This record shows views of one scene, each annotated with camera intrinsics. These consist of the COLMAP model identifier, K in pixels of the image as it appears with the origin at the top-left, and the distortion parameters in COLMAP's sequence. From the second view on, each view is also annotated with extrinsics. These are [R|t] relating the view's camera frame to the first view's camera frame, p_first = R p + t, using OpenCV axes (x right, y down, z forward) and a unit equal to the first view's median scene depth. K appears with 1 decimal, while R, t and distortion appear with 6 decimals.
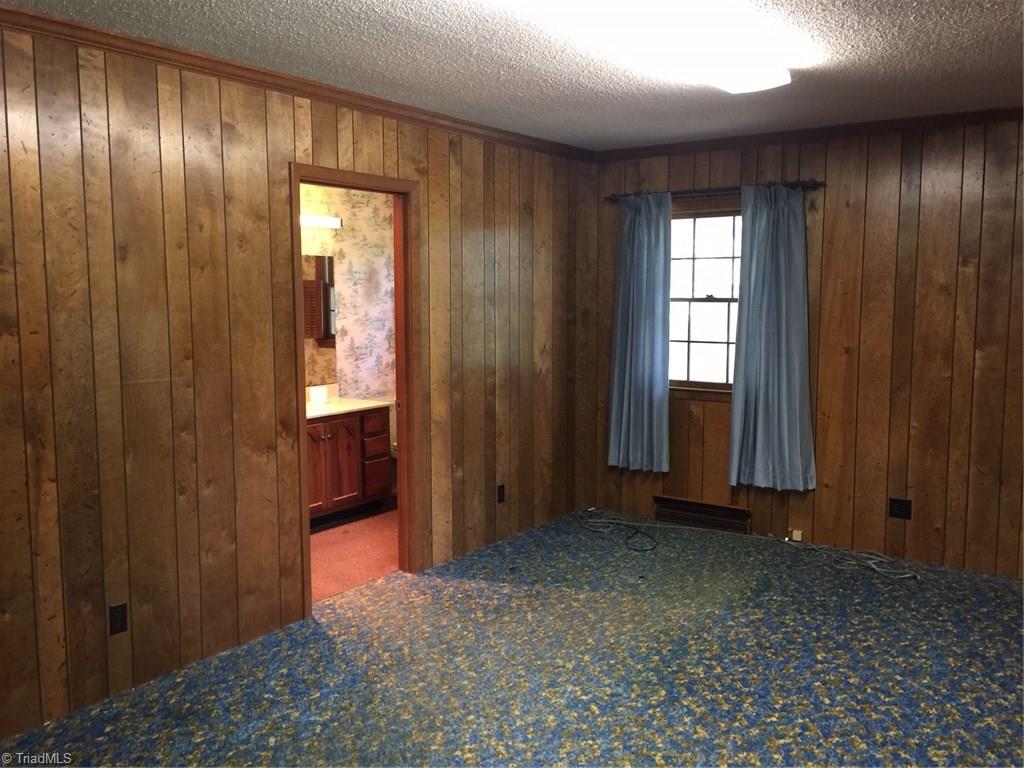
lens RADIAL K [[872.1, 0, 516.8], [0, 872.1, 373.5], [0, 0, 1]] dist [0.071481, -0.080010]
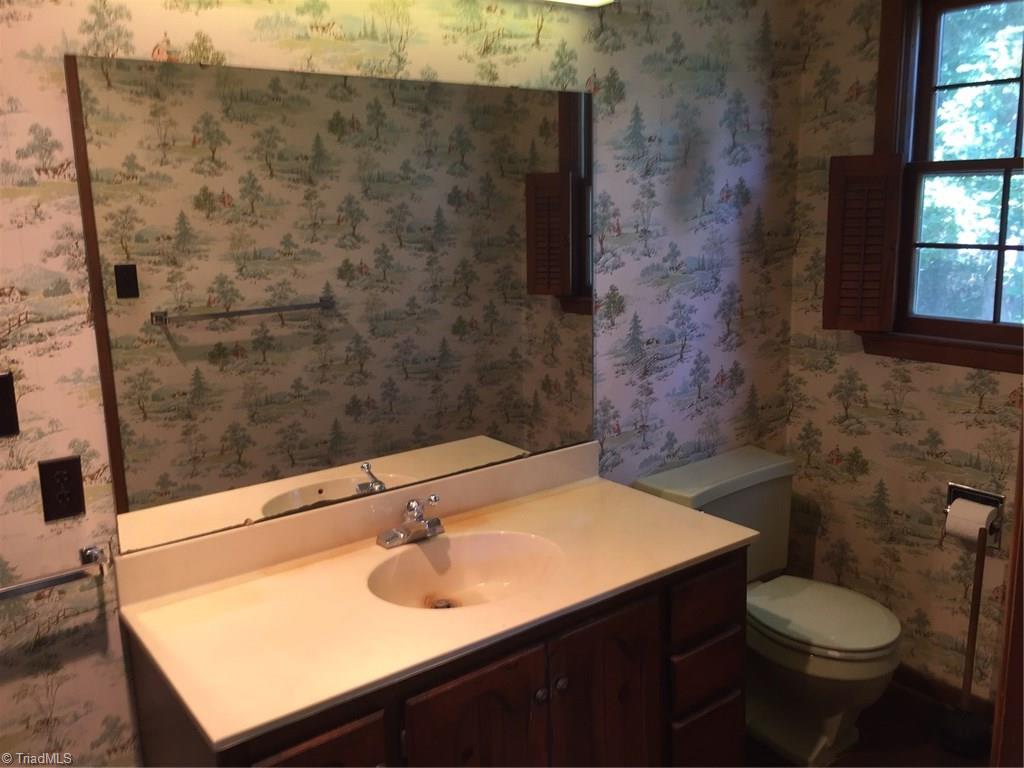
lens RADIAL K [[872.1, 0, 512.8], [0, 872.1, 383.9], [0, 0, 1]] dist [0.071481, -0.080010]
pose [[0.953473, 0.041081, -0.298668, -0.122955], [-0.006210, 0.993138, 0.116779, -0.055401], [0.301416, -0.109491, 0.947185, 0.612436]]
